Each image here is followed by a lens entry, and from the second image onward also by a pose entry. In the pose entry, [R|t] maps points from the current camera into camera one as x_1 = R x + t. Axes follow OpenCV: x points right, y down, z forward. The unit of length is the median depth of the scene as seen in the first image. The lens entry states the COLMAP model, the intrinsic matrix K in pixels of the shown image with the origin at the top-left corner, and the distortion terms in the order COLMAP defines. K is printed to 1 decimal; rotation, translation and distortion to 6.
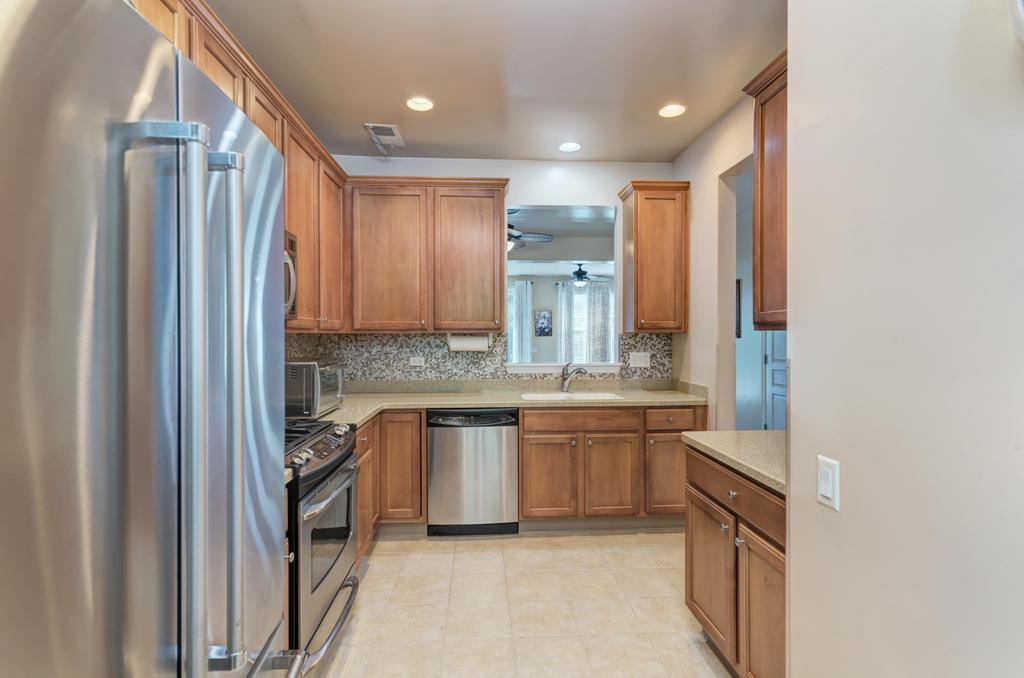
lens RADIAL K [[504.5, 0, 509.9], [0, 504.5, 338.7], [0, 0, 1]] dist [0.013439, 0.000248]
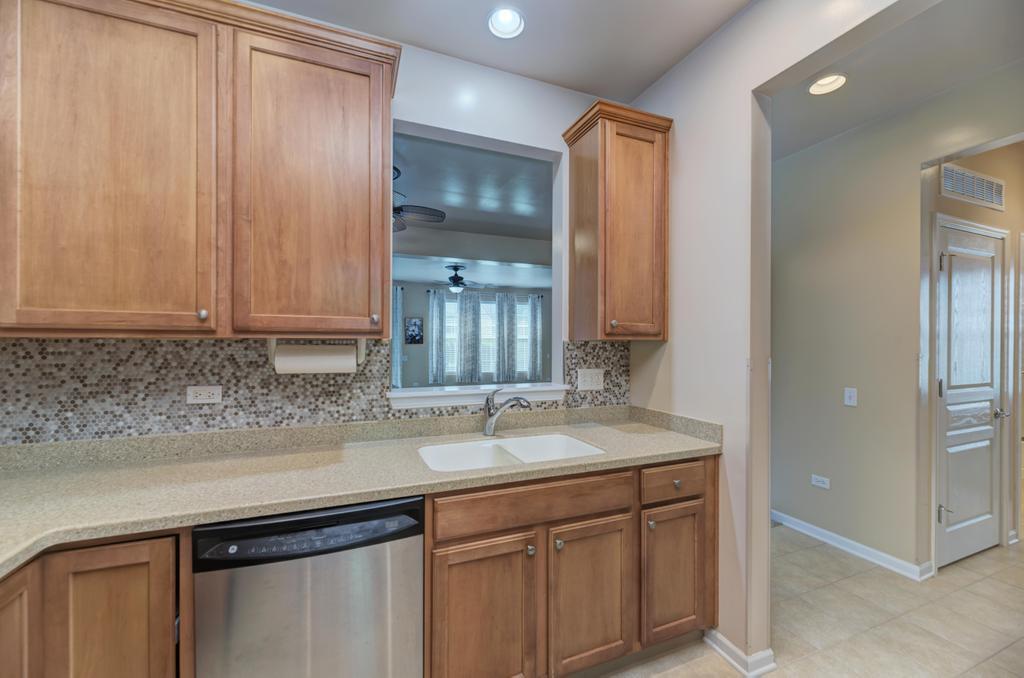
lens RADIAL K [[415.4, 0, 513.4], [0, 415.4, 344.4], [0, 0, 1]] dist [0.006120, -0.003539]
pose [[0.947140, 0.003535, 0.320802, -0.028028], [-0.002363, 0.999989, -0.004042, -0.004307], [-0.320813, 0.003071, 0.947138, 0.545785]]
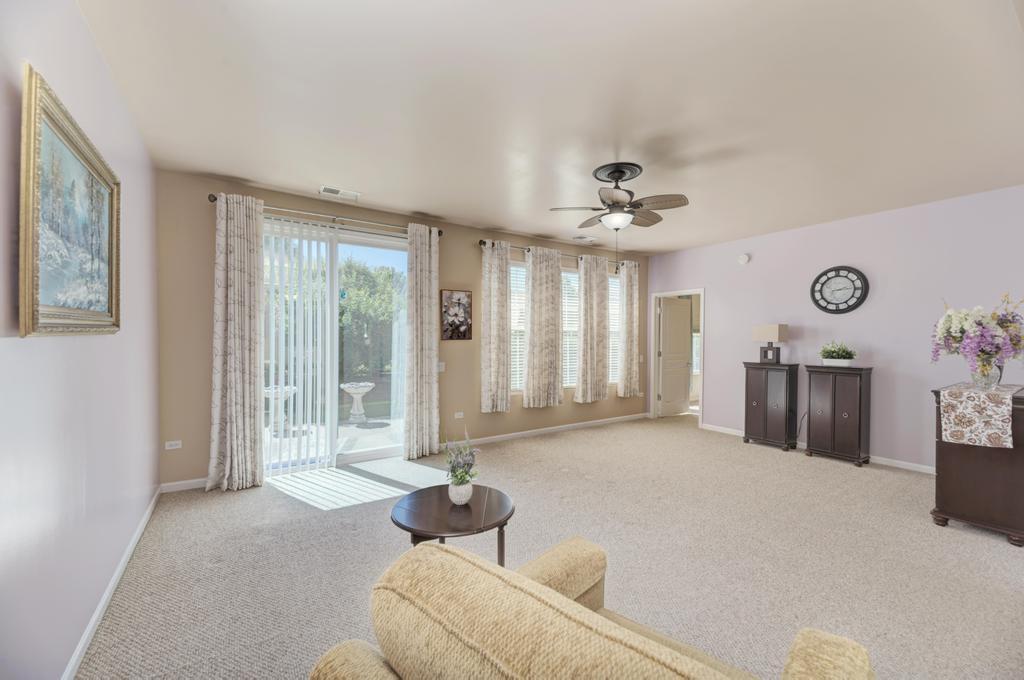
lens RADIAL K [[415.4, 0, 509.3], [0, 415.4, 343.9], [0, 0, 1]] dist [0.006120, -0.003539]
pose [[0.864231, 0.000633, 0.503094, -0.310418], [-0.004713, 0.999966, 0.006836, -0.012592], [-0.503073, -0.008279, 0.864205, 1.841914]]
